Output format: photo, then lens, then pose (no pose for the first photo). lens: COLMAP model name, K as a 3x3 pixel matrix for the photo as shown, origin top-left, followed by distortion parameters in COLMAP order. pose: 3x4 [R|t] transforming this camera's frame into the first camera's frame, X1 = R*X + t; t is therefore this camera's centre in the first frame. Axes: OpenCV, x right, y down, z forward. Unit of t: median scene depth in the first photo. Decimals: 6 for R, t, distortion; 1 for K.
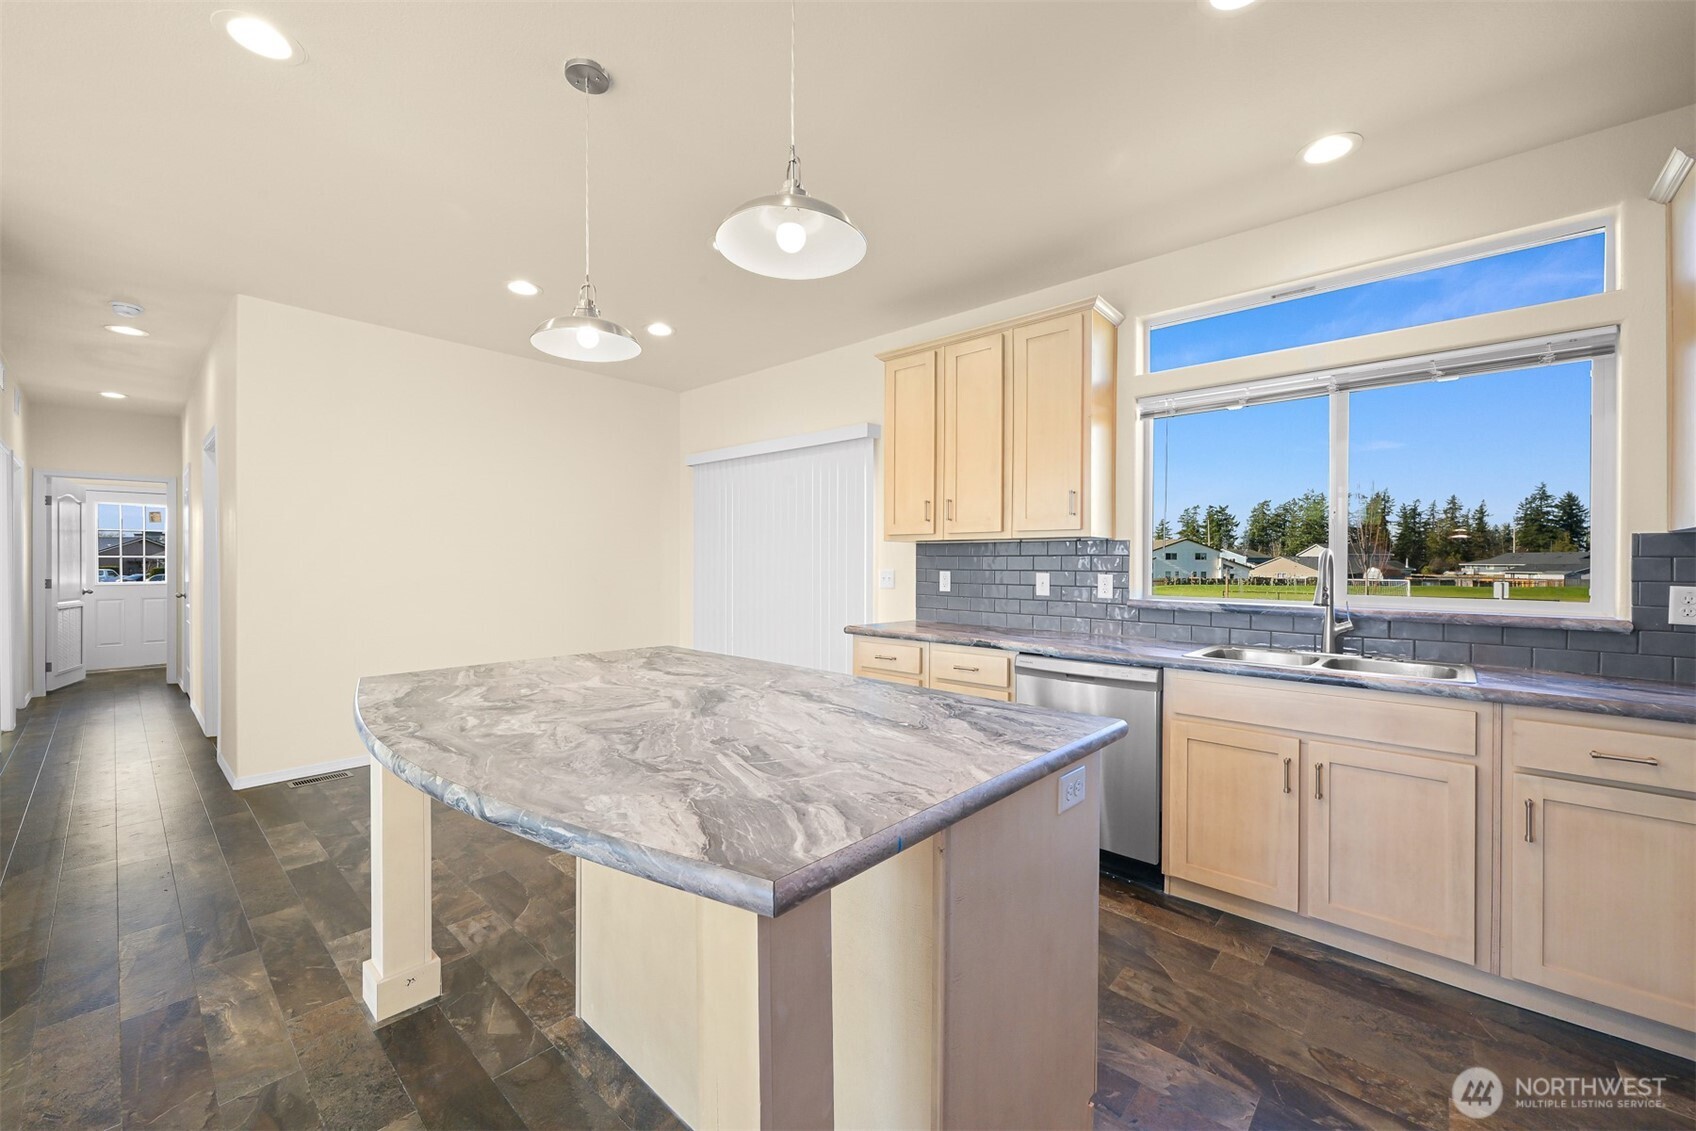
lens RADIAL K [[679.6, 0, 847.5], [0, 679.6, 566.2], [0, 0, 1]] dist [-0.000986, -0.000063]
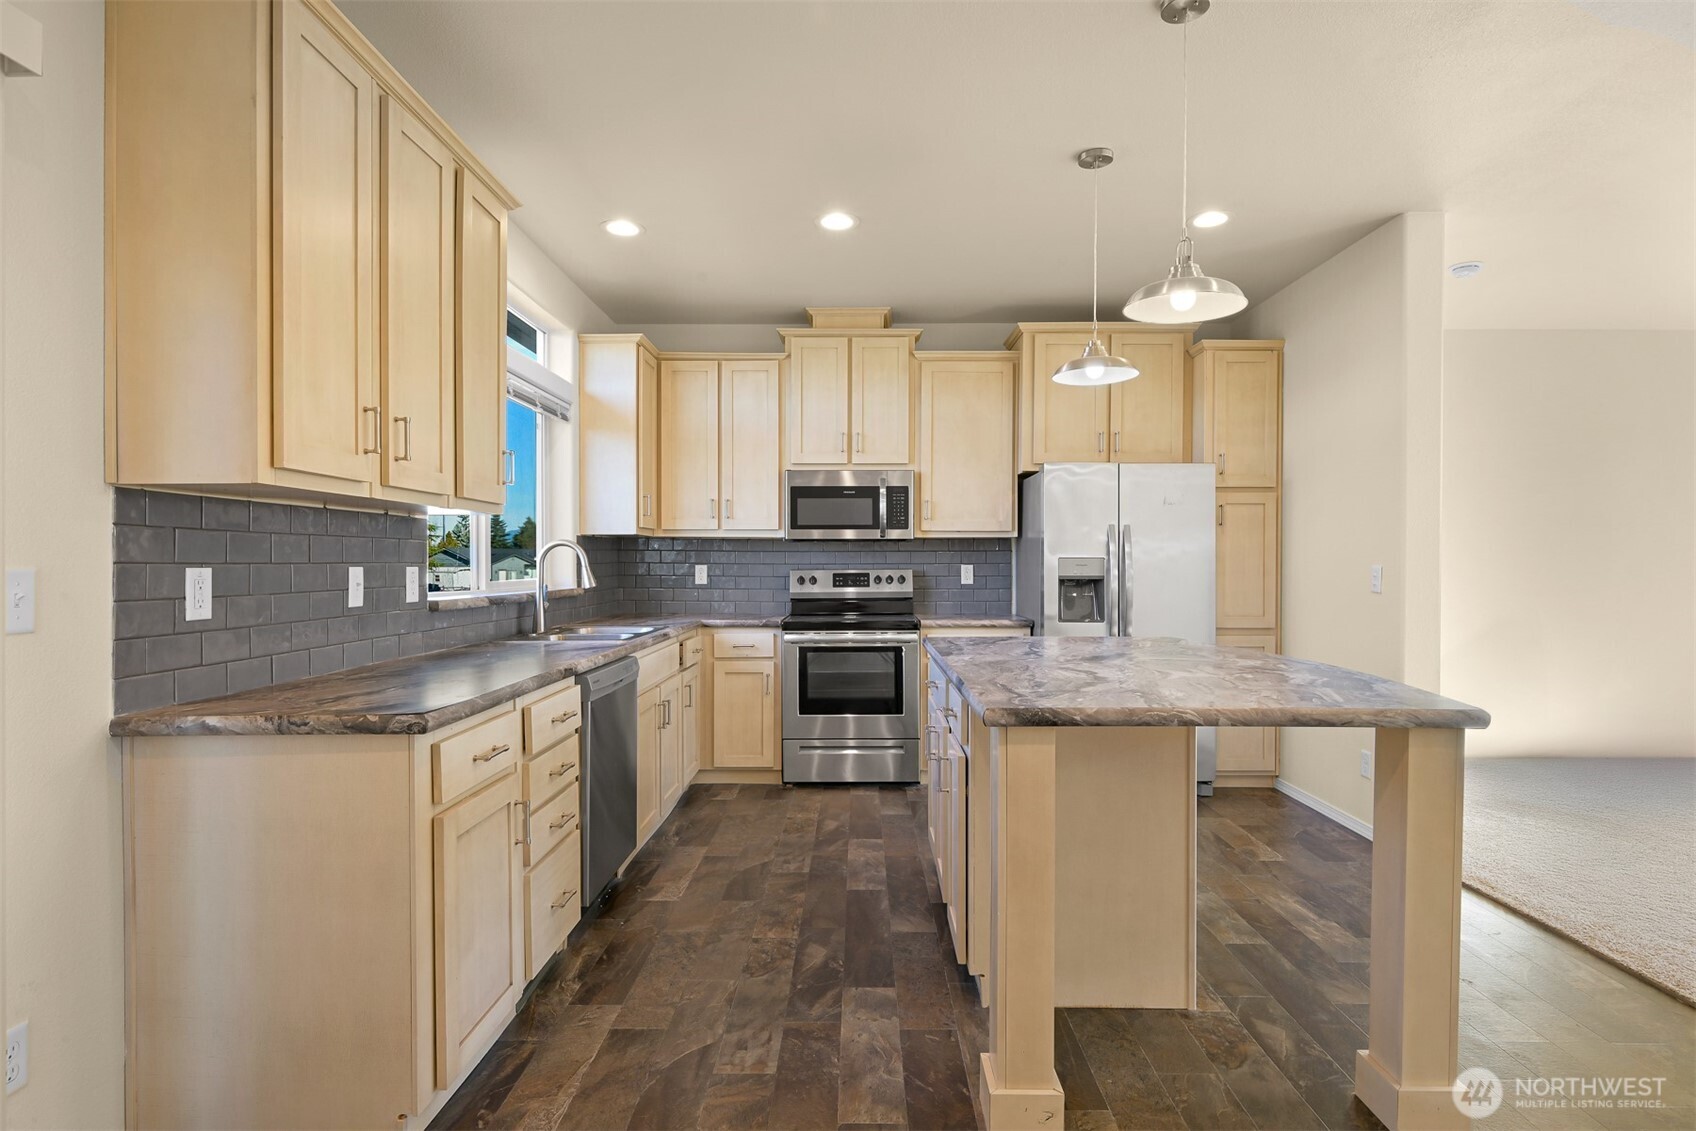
lens RADIAL K [[876.3, 0, 849.1], [0, 876.3, 565.4], [0, 0, 1]] dist [0.002038, 0.000146]
pose [[-0.670416, -0.009078, 0.741930, -0.850430], [-0.000716, 0.999933, 0.011587, -0.001107], [-0.741985, 0.007237, -0.670378, 1.886923]]
